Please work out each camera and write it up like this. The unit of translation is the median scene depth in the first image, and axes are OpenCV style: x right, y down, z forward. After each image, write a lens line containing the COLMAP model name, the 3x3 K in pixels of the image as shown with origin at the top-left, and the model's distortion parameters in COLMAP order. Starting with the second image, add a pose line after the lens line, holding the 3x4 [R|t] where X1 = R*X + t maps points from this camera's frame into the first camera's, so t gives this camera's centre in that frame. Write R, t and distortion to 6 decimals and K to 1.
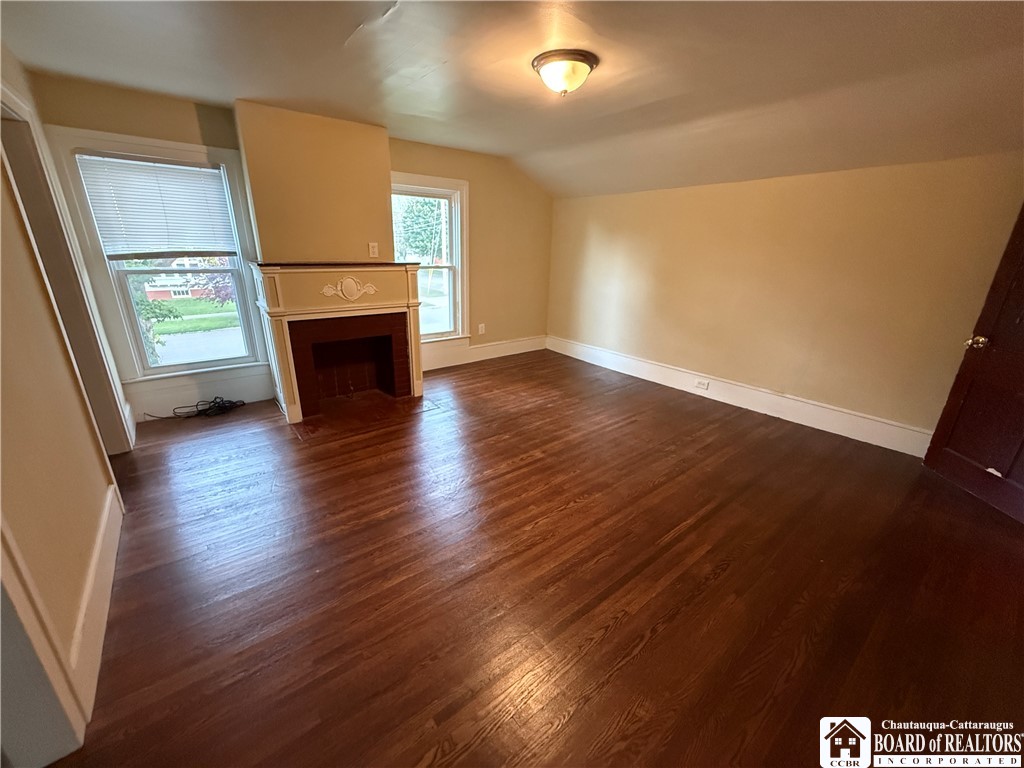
lens RADIAL K [[407.5, 0, 512.8], [0, 407.5, 384.0], [0, 0, 1]] dist [0.003006, -0.000762]
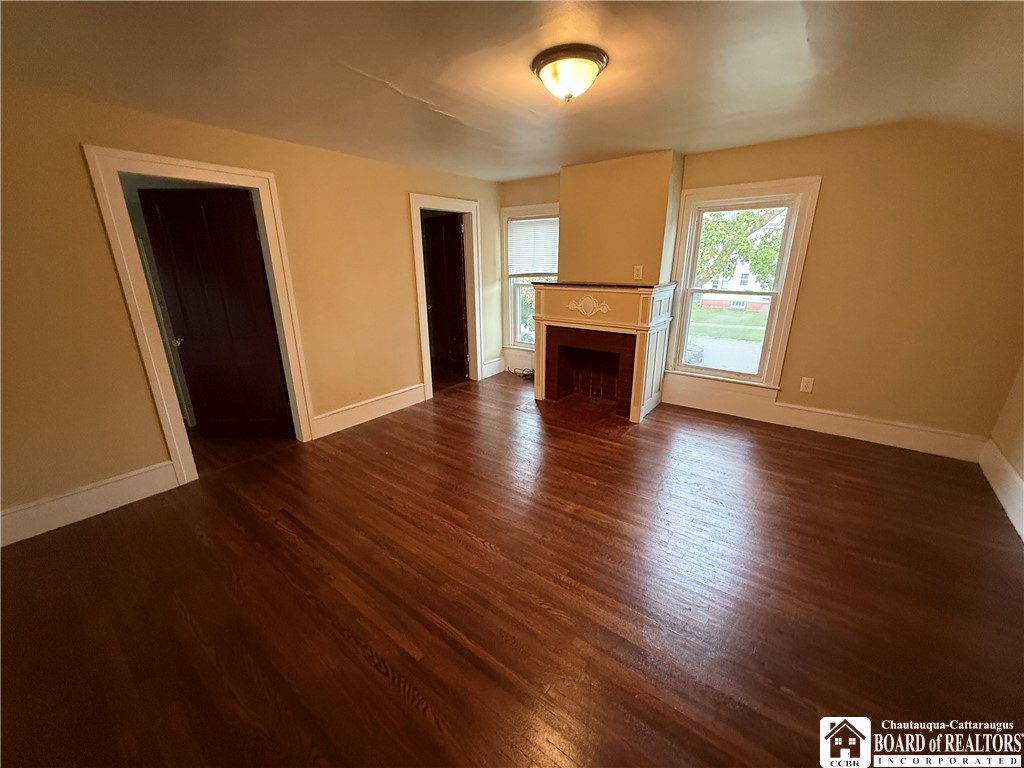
lens RADIAL K [[407.5, 0, 513.5], [0, 407.5, 387.5], [0, 0, 1]] dist [0.003006, -0.000762]
pose [[0.240356, 0.273922, -0.931233, 0.700061], [-0.295922, 0.934367, 0.198465, -0.186390], [0.924478, 0.227870, 0.305640, 0.509725]]
